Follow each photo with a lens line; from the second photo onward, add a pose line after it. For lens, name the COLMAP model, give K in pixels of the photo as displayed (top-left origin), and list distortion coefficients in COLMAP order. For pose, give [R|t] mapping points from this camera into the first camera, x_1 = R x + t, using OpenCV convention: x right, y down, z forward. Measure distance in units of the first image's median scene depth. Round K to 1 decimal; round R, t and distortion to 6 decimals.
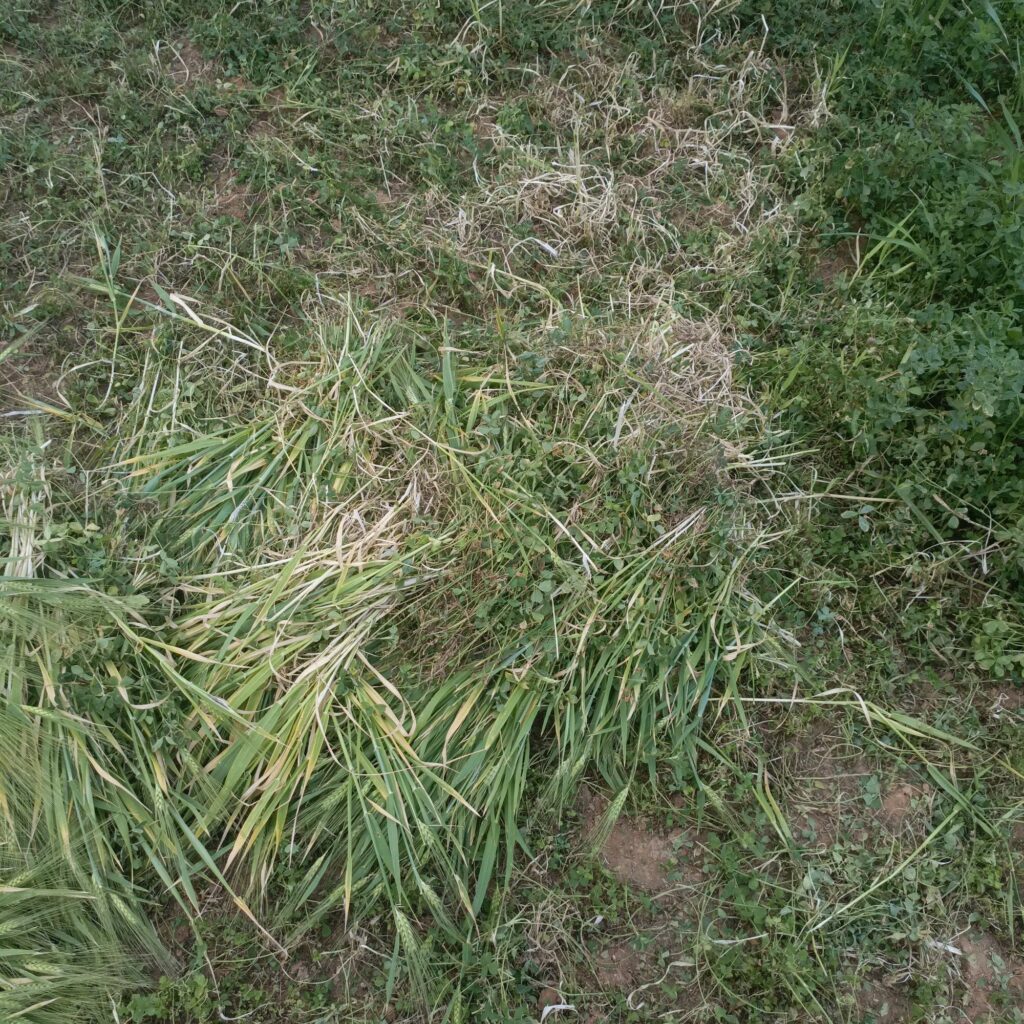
lens RADIAL K [[1017.2, 0, 512.0], [0, 1017.2, 512.0], [0, 0, 1]] dist [0.094891, -0.168535]
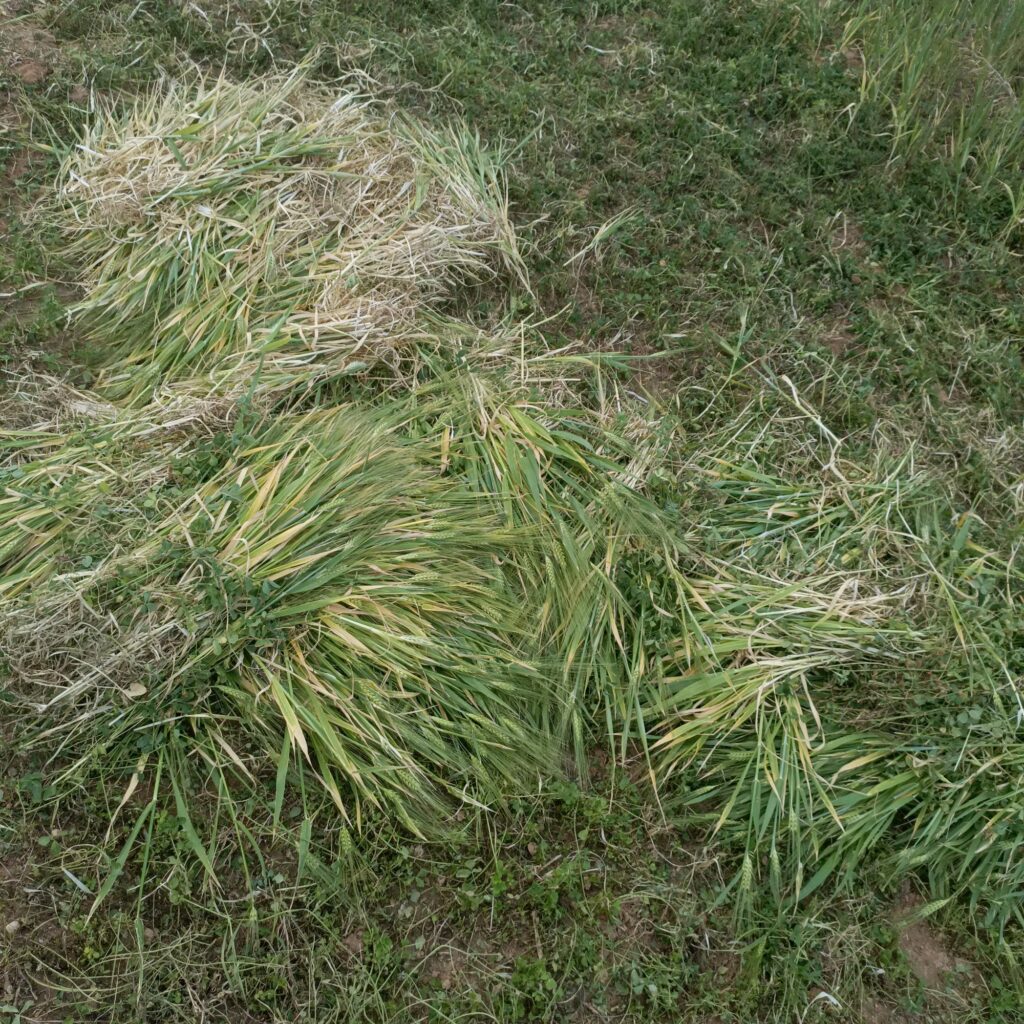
lens RADIAL K [[1017.2, 0, 512.0], [0, 1017.2, 512.0], [0, 0, 1]] dist [0.094891, -0.168535]
pose [[0.811781, 0.514811, -0.275646, -0.196037], [-0.553967, 0.828230, -0.084594, 0.276783], [0.184748, 0.221371, 0.957530, -0.321193]]
